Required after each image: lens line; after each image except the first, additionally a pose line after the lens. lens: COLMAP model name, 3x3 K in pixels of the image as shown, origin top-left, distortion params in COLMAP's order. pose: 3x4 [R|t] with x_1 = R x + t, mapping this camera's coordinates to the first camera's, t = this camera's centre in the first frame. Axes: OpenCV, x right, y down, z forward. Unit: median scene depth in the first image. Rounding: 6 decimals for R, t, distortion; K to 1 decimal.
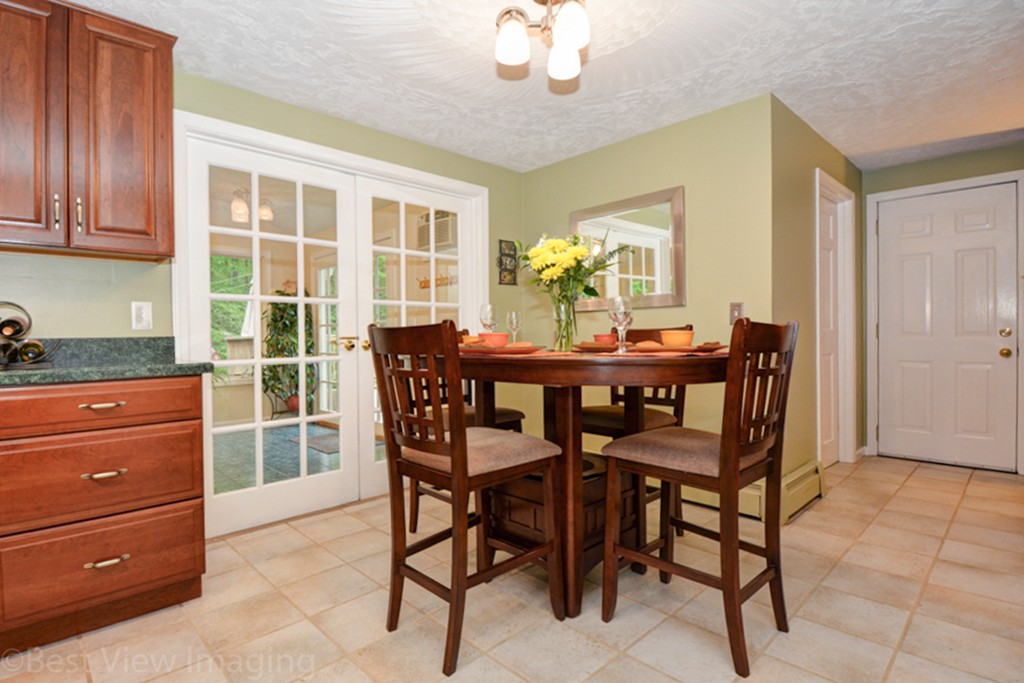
lens RADIAL K [[497.6, 0, 510.3], [0, 497.6, 340.7], [0, 0, 1]] dist [0.012176, -0.021496]
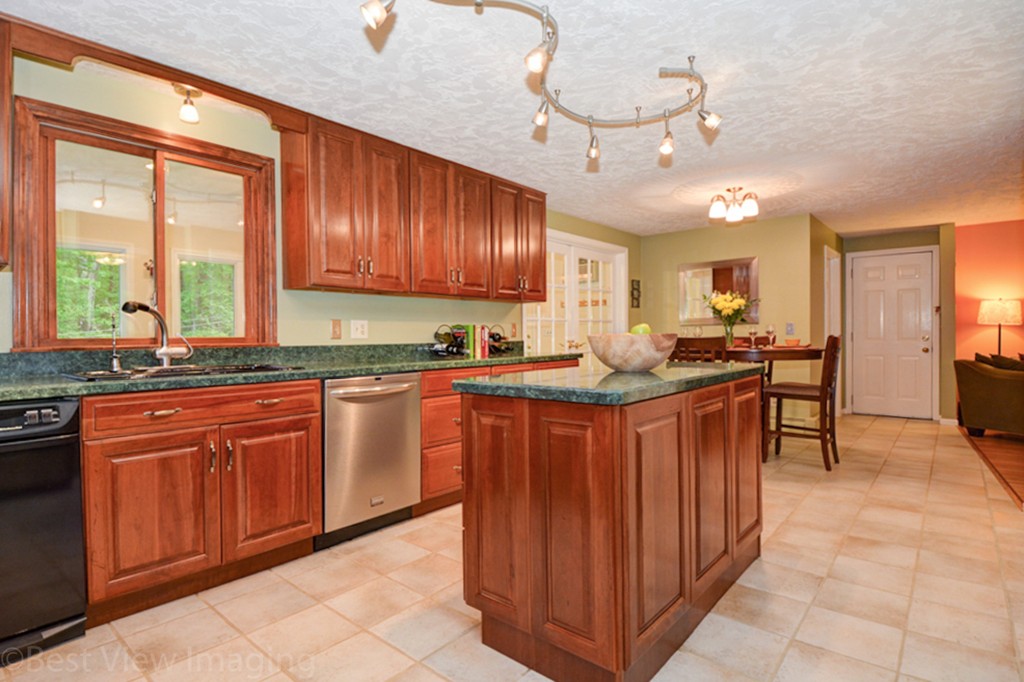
lens RADIAL K [[497.6, 0, 510.3], [0, 497.6, 340.2], [0, 0, 1]] dist [0.012176, -0.021496]
pose [[0.996211, 0.001405, 0.086961, -0.564493], [-0.001099, 0.999993, -0.003574, -0.002165], [-0.086965, 0.003464, 0.996205, -0.573856]]
